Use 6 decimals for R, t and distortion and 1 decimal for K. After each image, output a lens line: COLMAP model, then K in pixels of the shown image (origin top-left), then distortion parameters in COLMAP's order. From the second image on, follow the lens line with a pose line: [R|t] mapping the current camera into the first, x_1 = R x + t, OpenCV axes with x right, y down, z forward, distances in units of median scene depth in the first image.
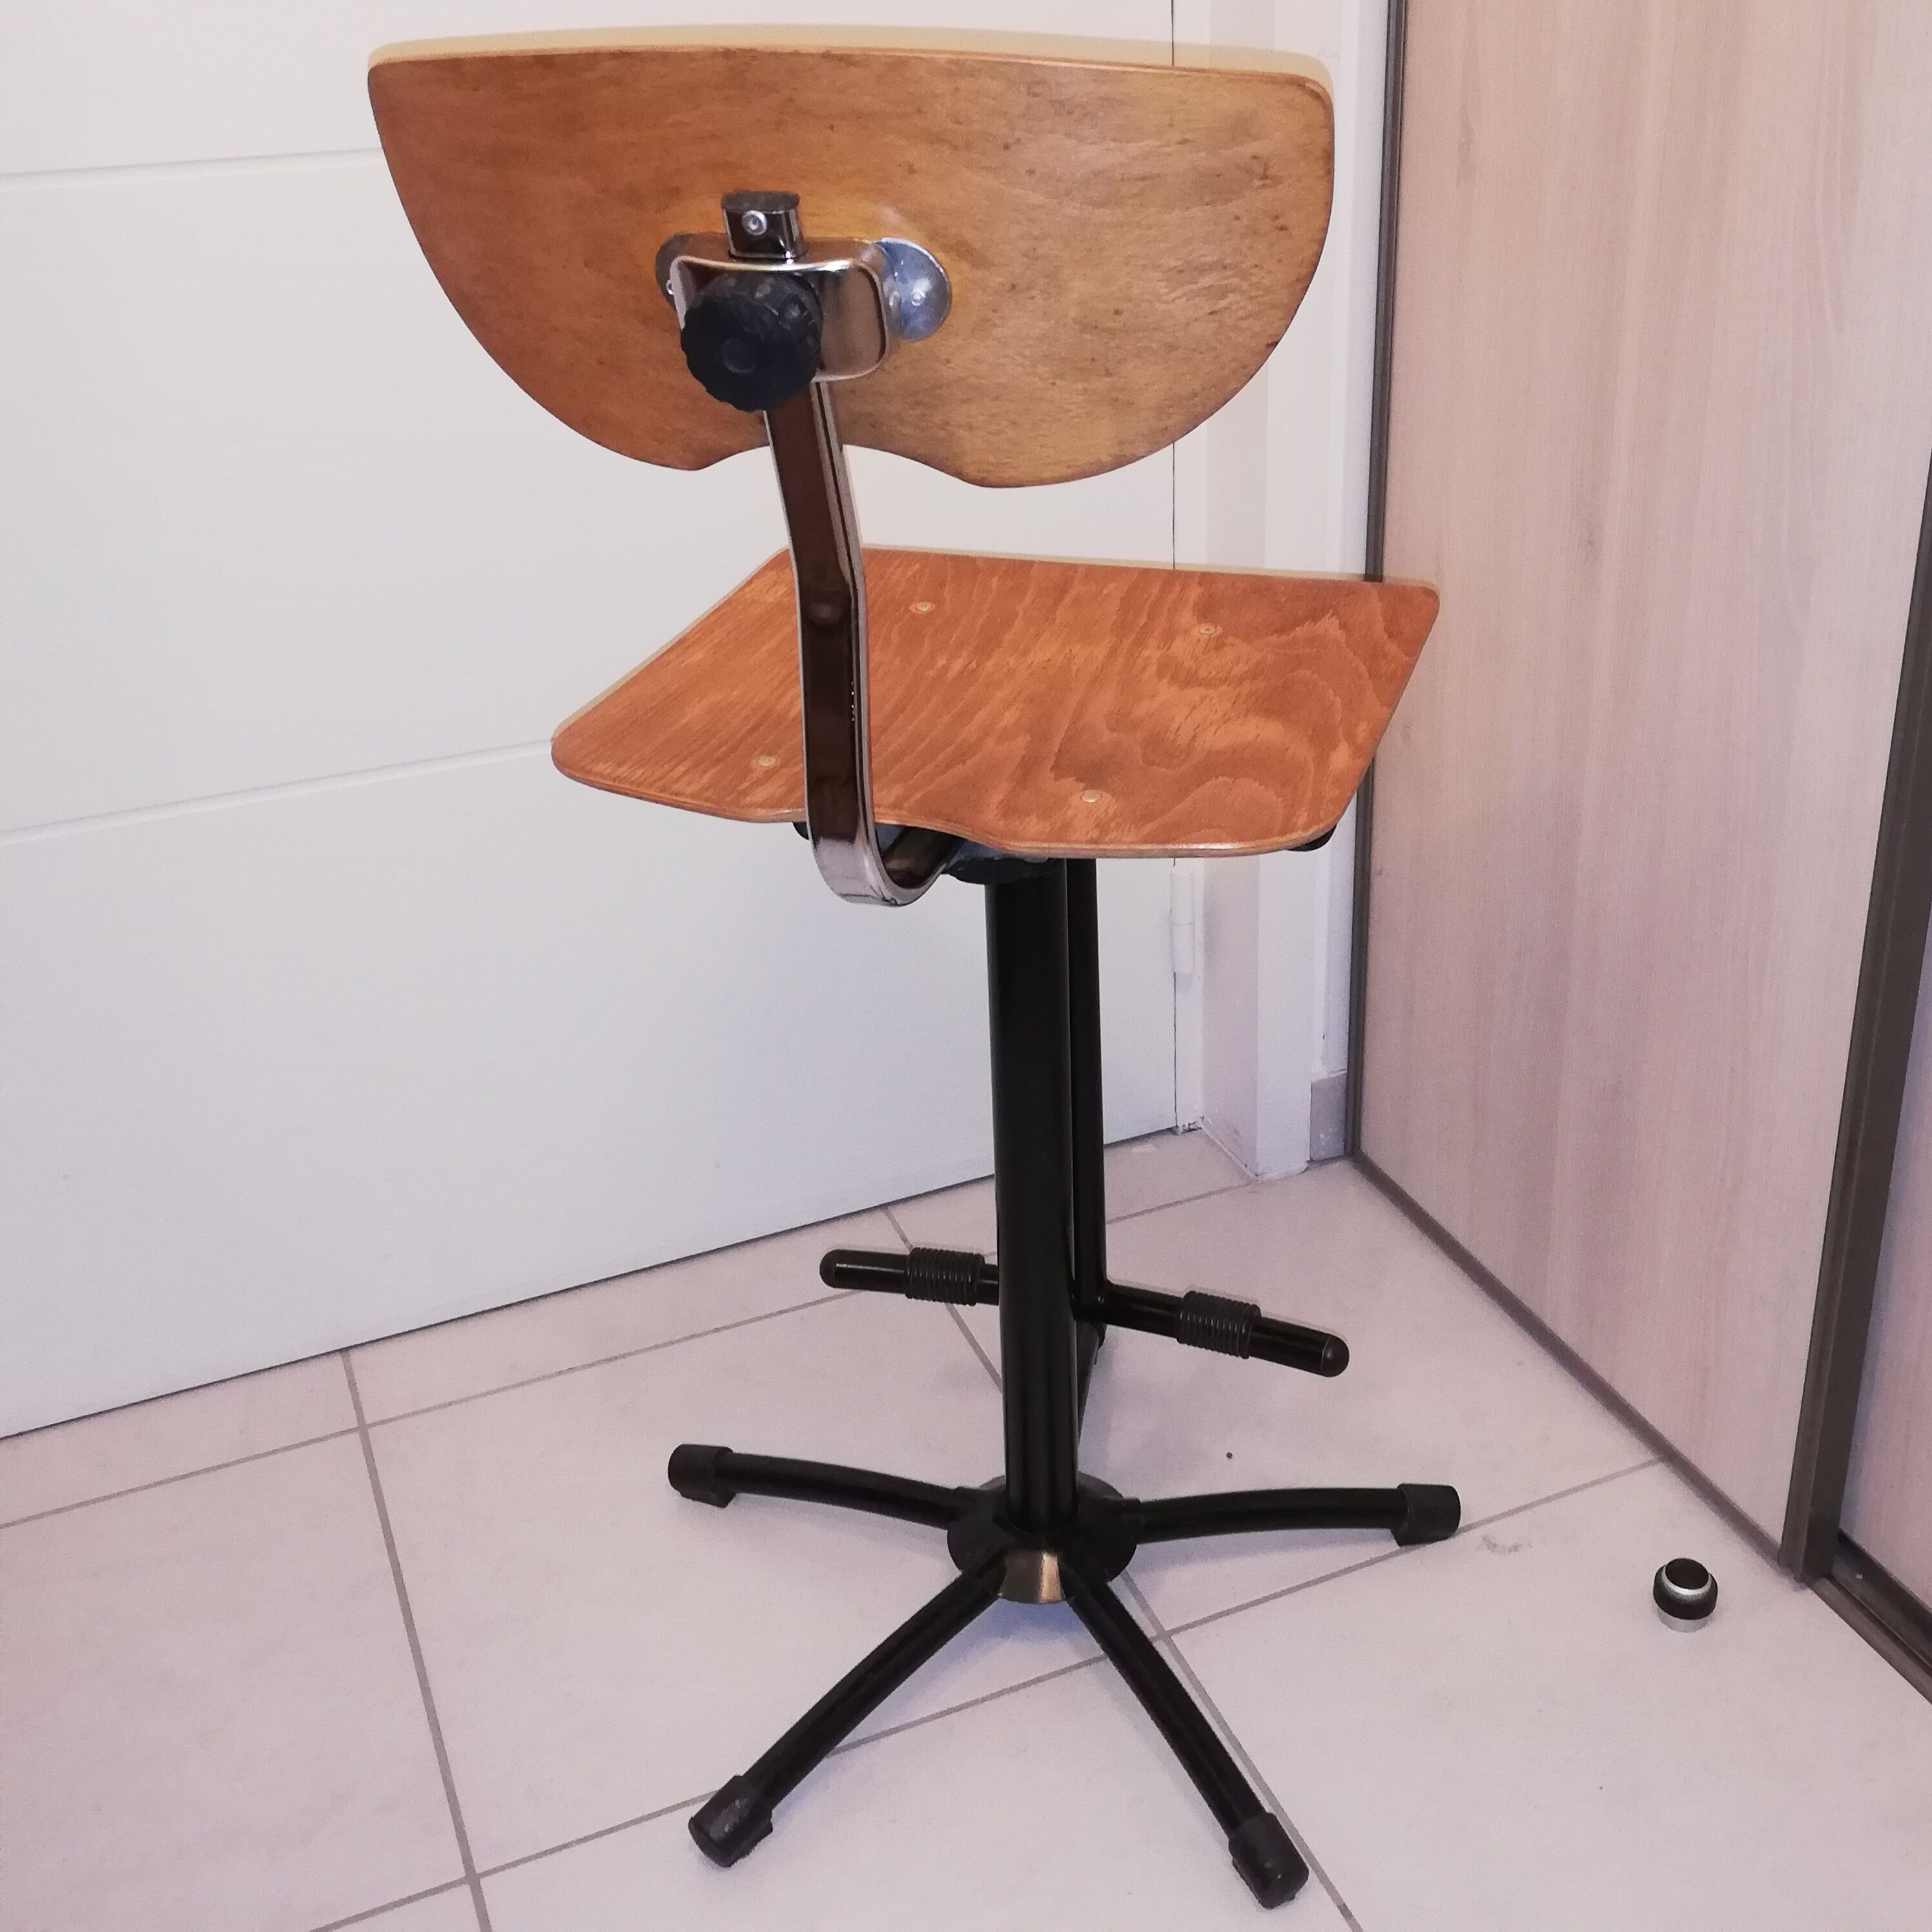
lens RADIAL K [[2291.2, 0, 1084.5], [0, 2291.2, 803.6], [0, 0, 1]] dist [0.104784, -0.301406]
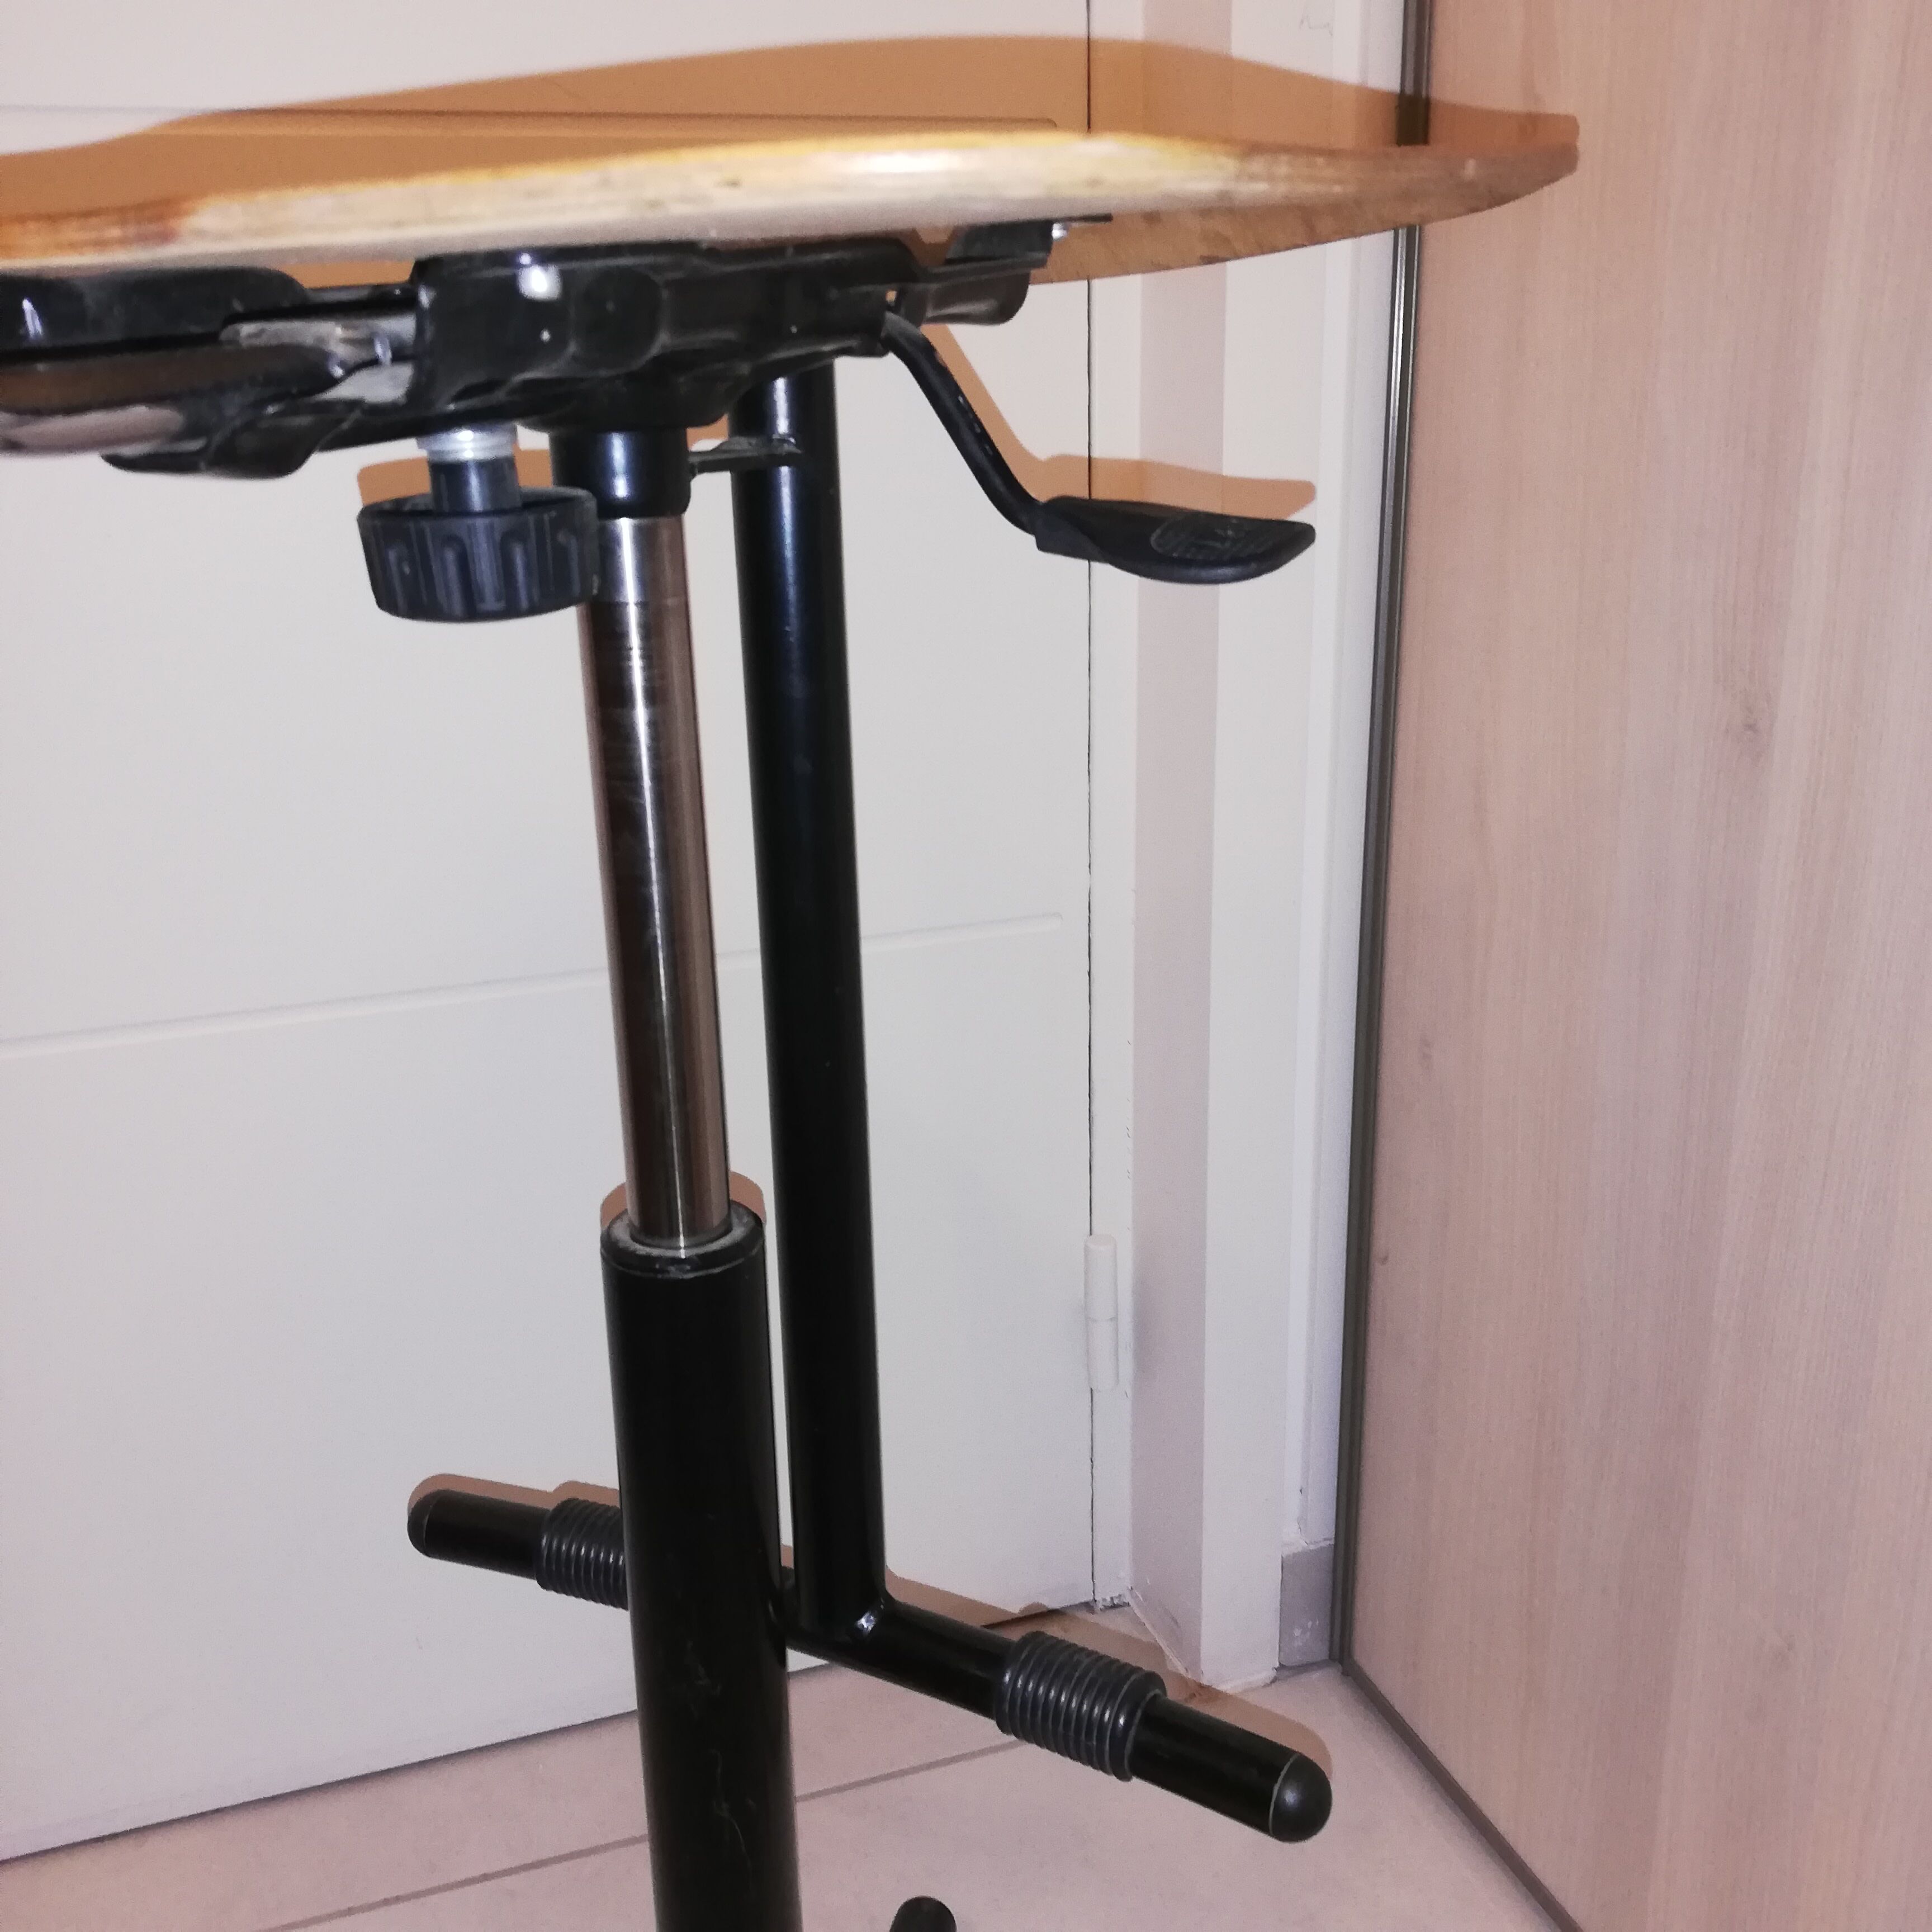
lens RADIAL K [[2007.0, 0, 966.0], [0, 2007.0, 966.0], [0, 0, 1]] dist [0.068821, -0.146667]
pose [[0.996220, 0.024707, -0.083277, 0.050231], [-0.032012, 0.995644, -0.087565, -0.000589], [0.080750, 0.089900, 0.992672, 0.371065]]
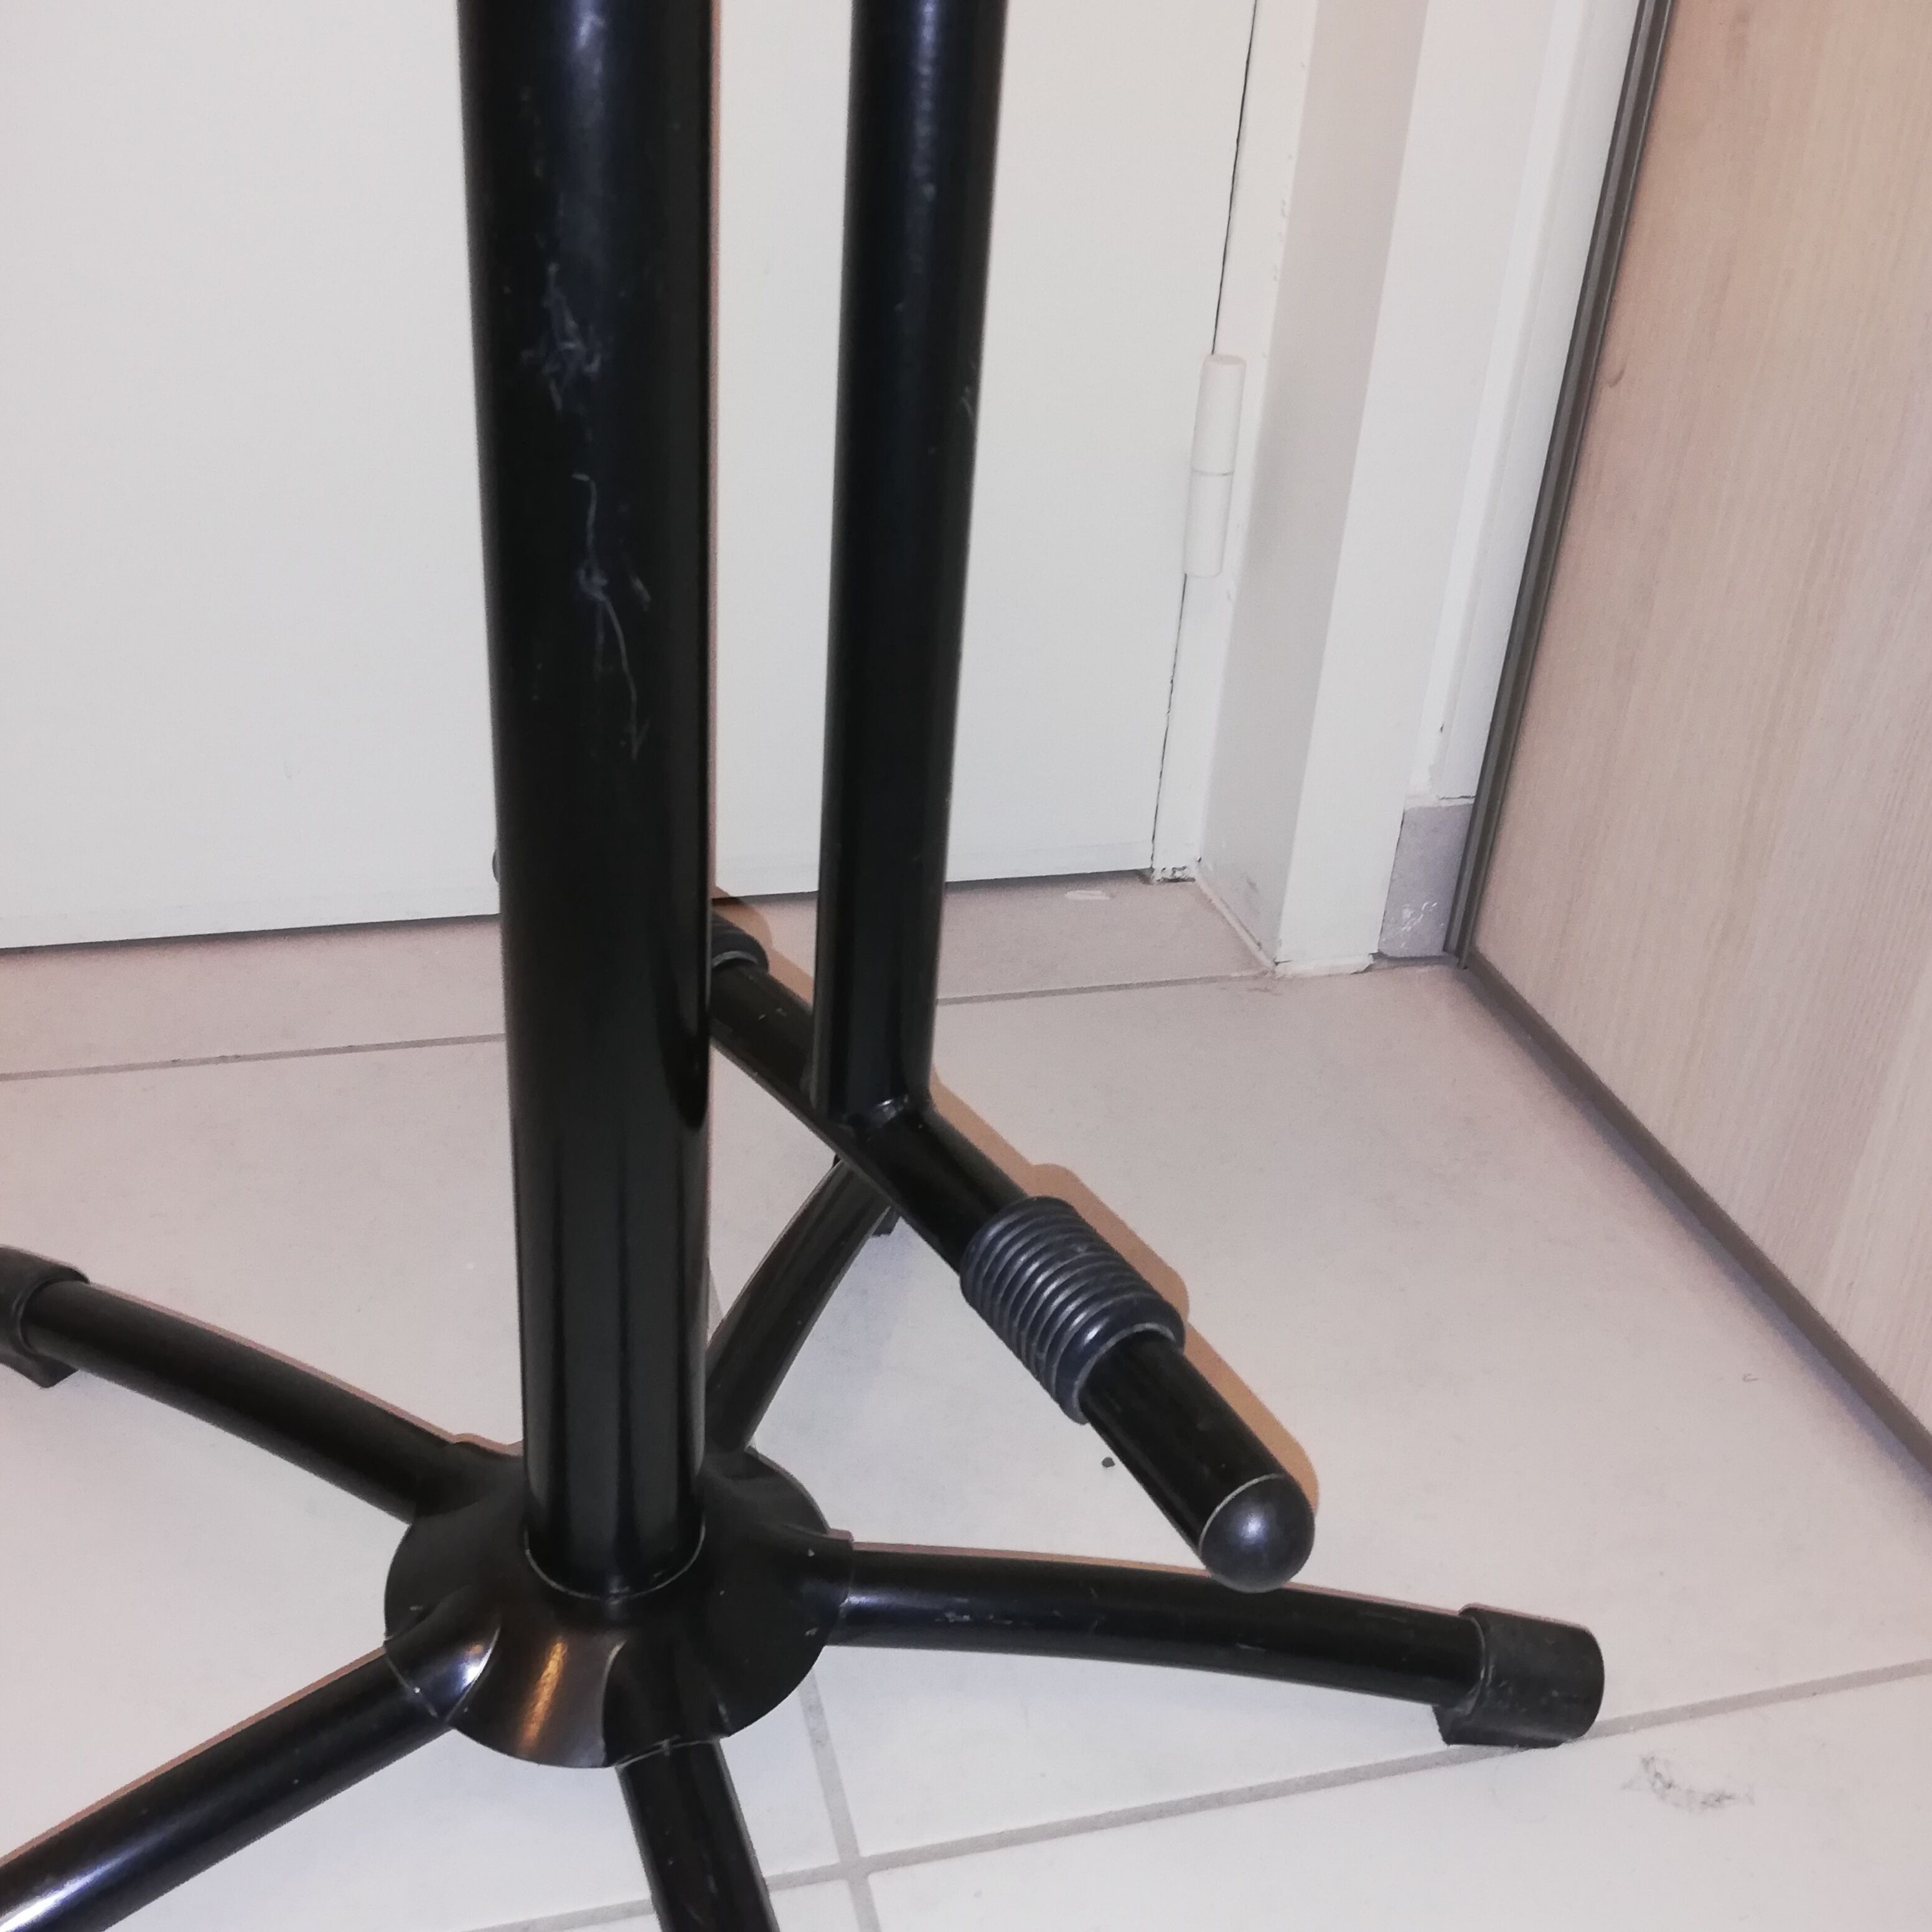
lens RADIAL K [[2174.0, 0, 966.0], [0, 2174.0, 966.0], [0, 0, 1]] dist [0.106914, -0.304918]
pose [[0.983753, 0.152192, -0.095222, 0.052499], [-0.141677, 0.983907, 0.108879, 0.117734], [0.110260, -0.093619, 0.989484, 0.482737]]
